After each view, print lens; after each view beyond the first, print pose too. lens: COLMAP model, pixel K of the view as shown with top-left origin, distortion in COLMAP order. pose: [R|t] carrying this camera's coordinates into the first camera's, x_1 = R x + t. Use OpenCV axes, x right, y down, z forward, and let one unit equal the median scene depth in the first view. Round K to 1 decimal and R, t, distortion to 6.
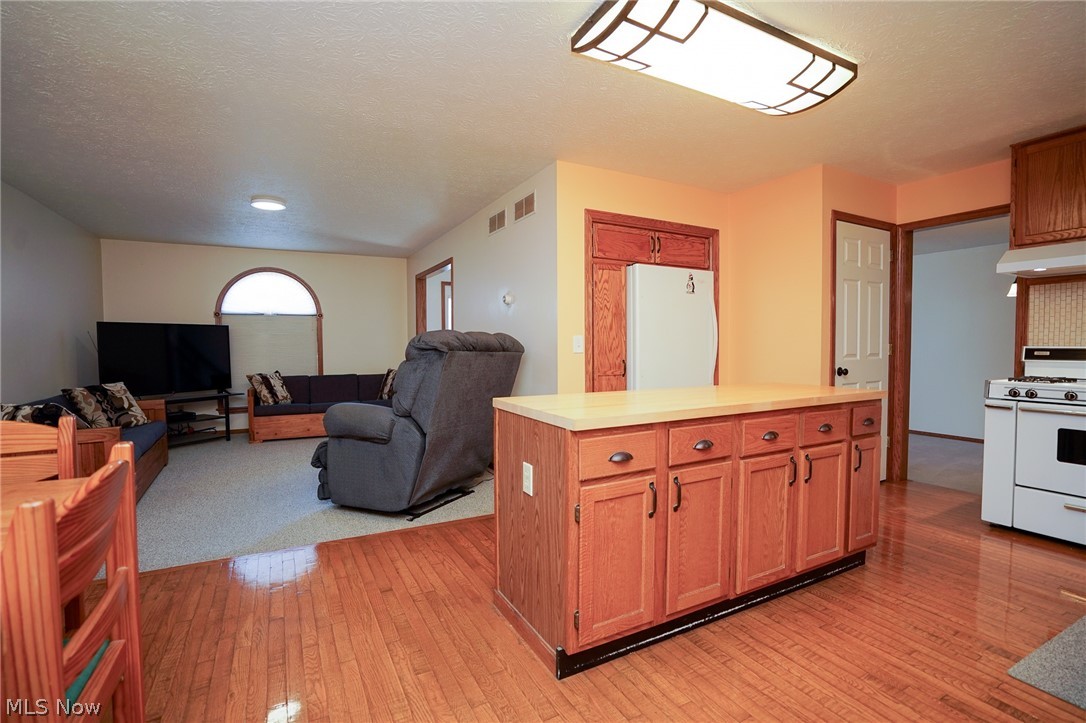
lens RADIAL K [[498.6, 0, 540.0], [0, 498.6, 362.2], [0, 0, 1]] dist [-0.057725, 0.021612]
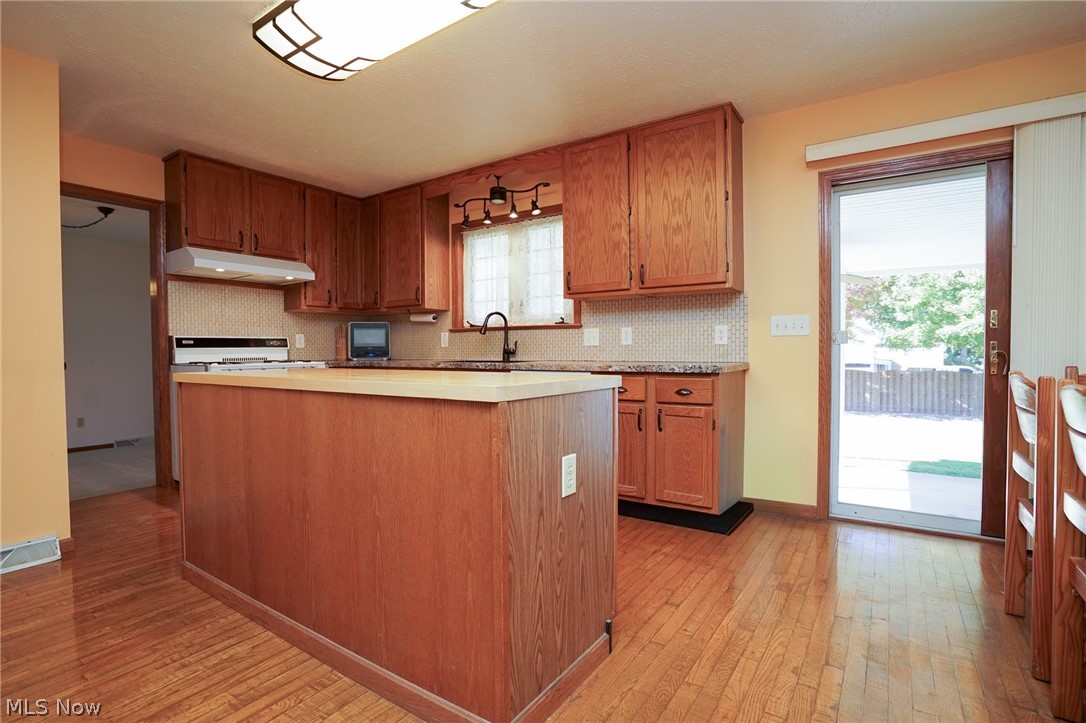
lens RADIAL K [[525.6, 0, 543.0], [0, 525.6, 361.5], [0, 0, 1]] dist [-0.069877, 0.027594]
pose [[-0.466997, -0.013691, 0.884153, -0.431492], [0.042340, 0.998387, 0.037823, 0.017715], [-0.883245, 0.055098, -0.465664, 0.850300]]
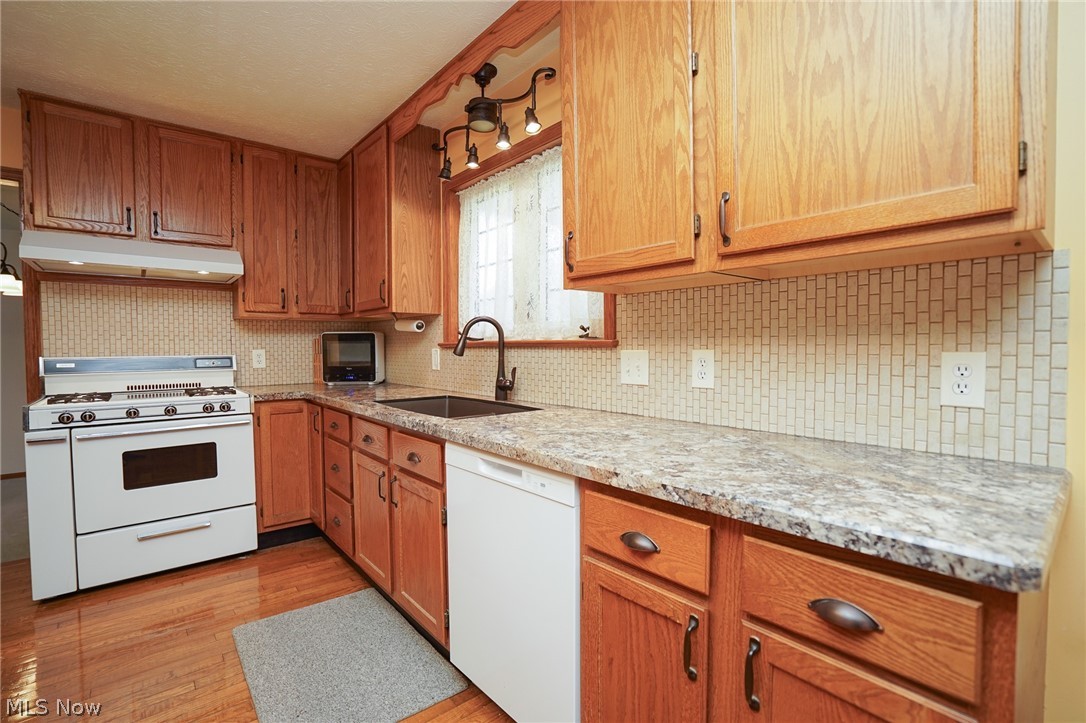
lens RADIAL K [[498.6, 0, 540.0], [0, 498.6, 362.2], [0, 0, 1]] dist [-0.057725, 0.021612]
pose [[-0.204397, -0.026507, 0.978529, 0.076641], [0.042741, 0.998438, 0.035974, -0.019792], [-0.977955, 0.049176, -0.202945, 0.384654]]
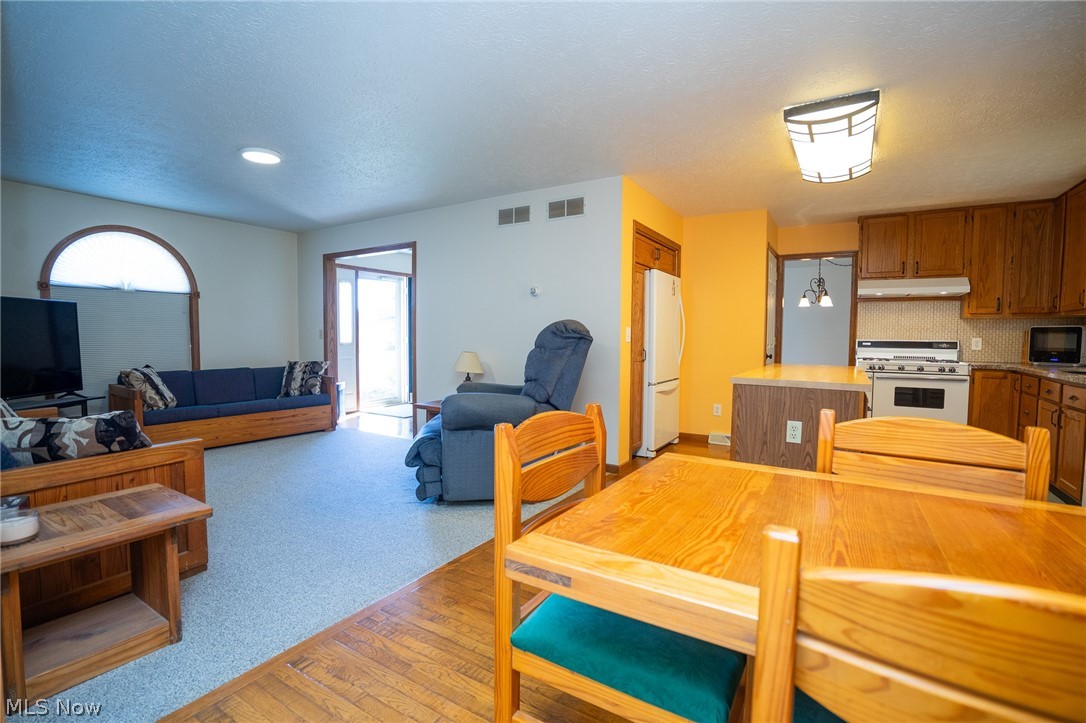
lens RADIAL K [[498.6, 0, 540.0], [0, 498.6, 362.2], [0, 0, 1]] dist [-0.057725, 0.021612]
pose [[0.867063, -0.015220, 0.497966, -0.802984], [0.006293, 0.999788, 0.019601, 0.004888], [-0.498159, -0.013862, 0.866975, 0.101533]]
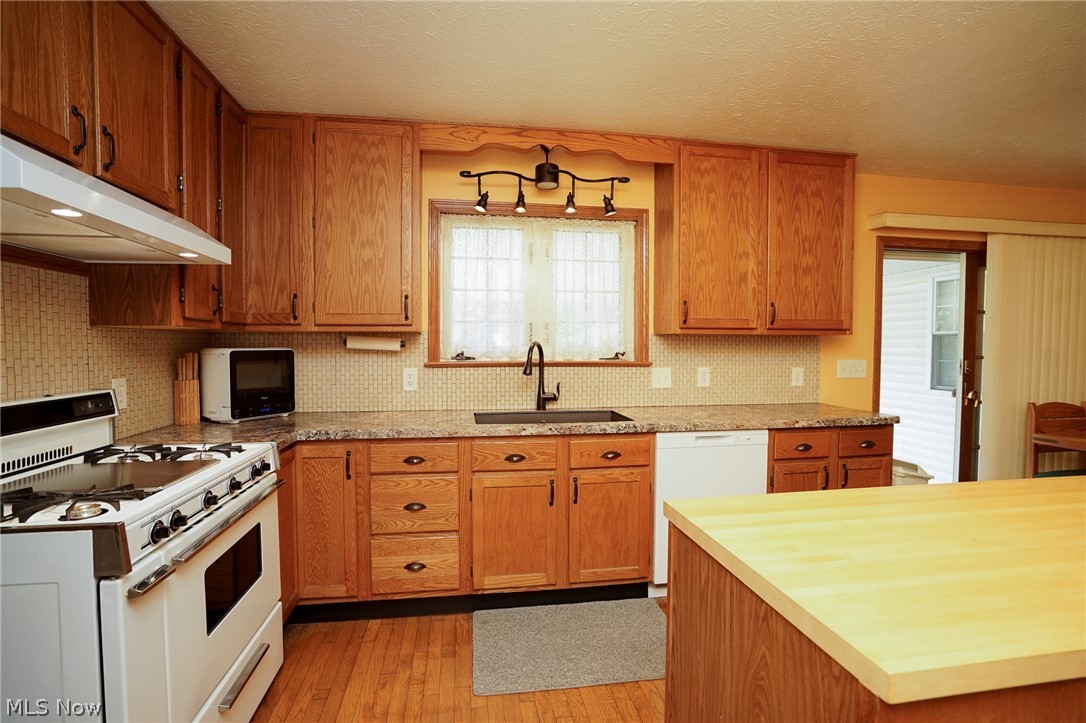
lens RADIAL K [[509.3, 0, 540.9], [0, 509.3, 362.1], [0, 0, 1]] dist [-0.063975, 0.024526]
pose [[-0.944831, -0.008749, 0.327441, 0.527659], [0.013932, 0.997665, 0.066859, -0.090625], [-0.327261, 0.067732, -0.942503, 1.188108]]
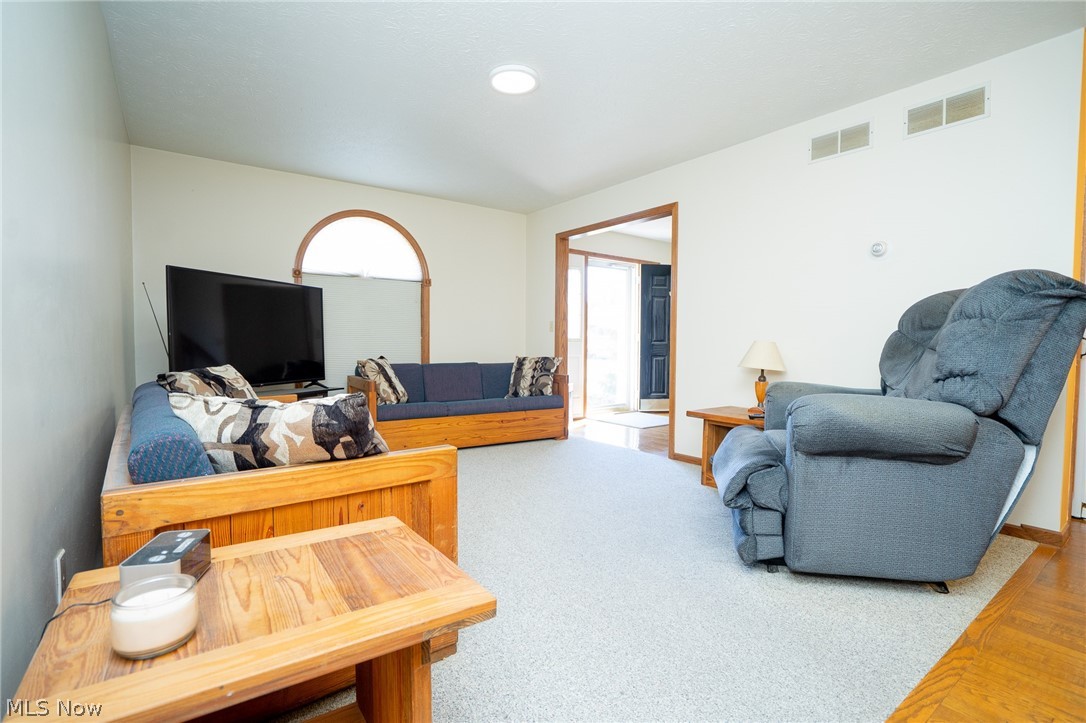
lens RADIAL K [[509.3, 0, 540.9], [0, 509.3, 362.1], [0, 0, 1]] dist [-0.063975, 0.024526]
pose [[0.989032, 0.009427, 0.147400, -0.875500], [-0.009276, 0.999956, -0.001709, 0.053463], [-0.147410, 0.000323, 0.989075, 0.517298]]
